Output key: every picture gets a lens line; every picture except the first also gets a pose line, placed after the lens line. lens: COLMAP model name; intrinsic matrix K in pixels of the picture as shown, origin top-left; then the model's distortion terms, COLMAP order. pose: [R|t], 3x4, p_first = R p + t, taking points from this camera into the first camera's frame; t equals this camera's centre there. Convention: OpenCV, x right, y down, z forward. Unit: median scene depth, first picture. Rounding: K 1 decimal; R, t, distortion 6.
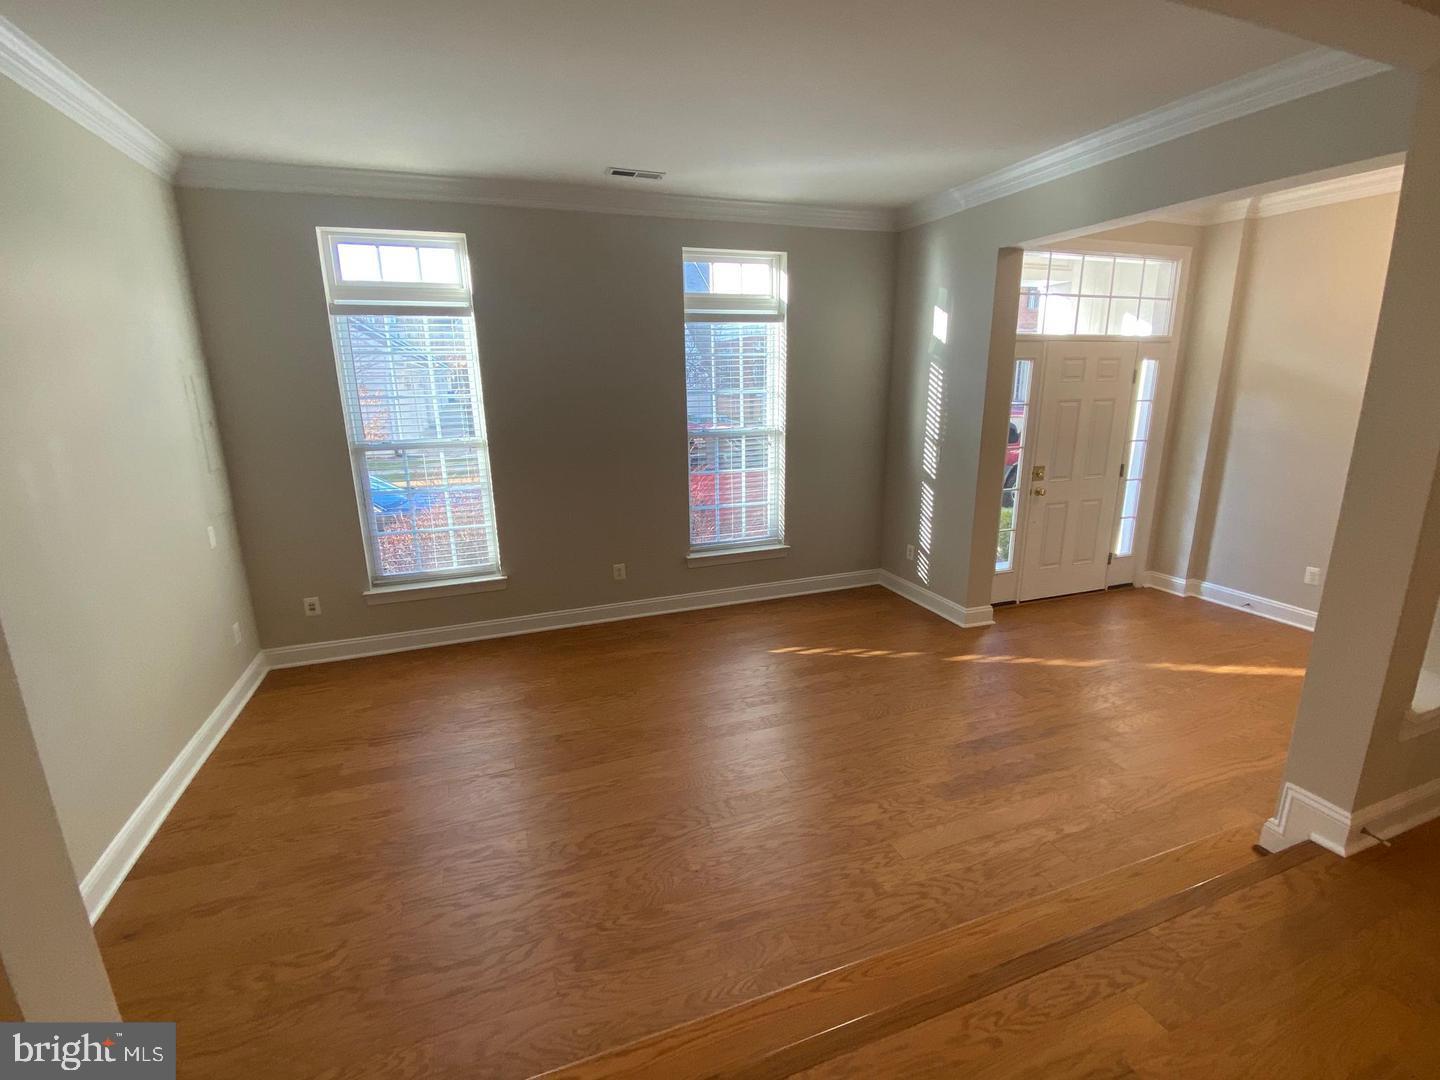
lens RADIAL K [[652.6, 0, 720.0], [0, 652.6, 540.0], [0, 0, 1]] dist [0.000273, -0.000009]
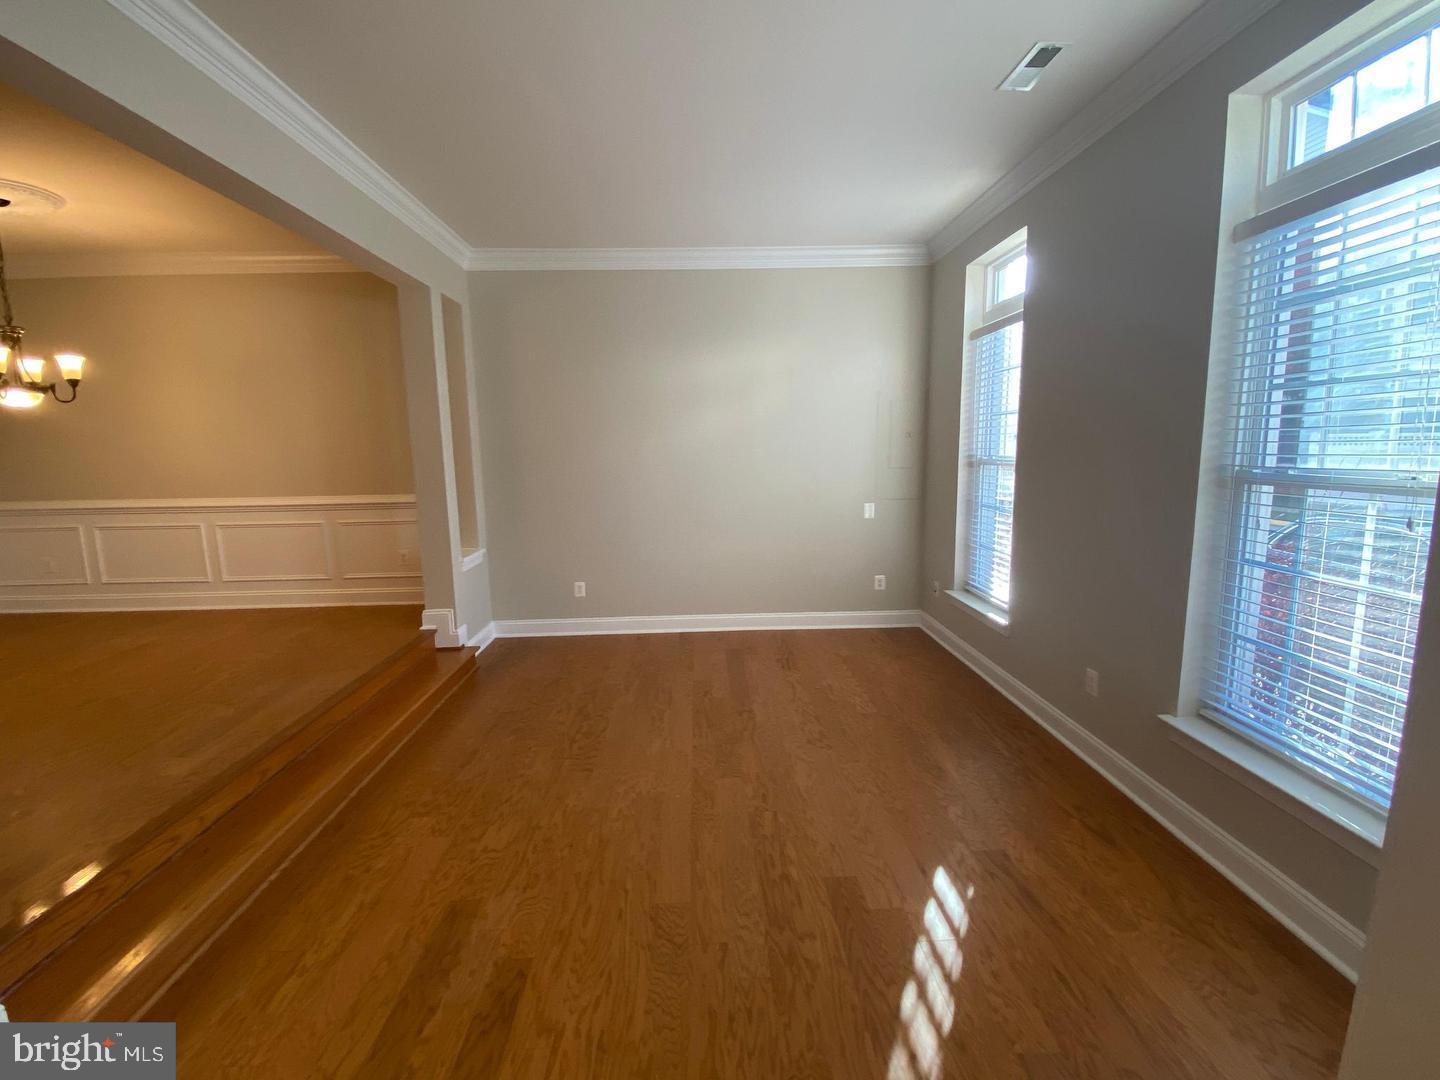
lens RADIAL K [[652.6, 0, 720.0], [0, 652.6, 540.0], [0, 0, 1]] dist [0.000273, -0.000009]
pose [[-0.319521, 0.152858, -0.935169, 0.622390], [-0.207869, 0.951557, 0.226559, -0.176723], [0.924498, 0.266783, -0.272268, 0.960053]]
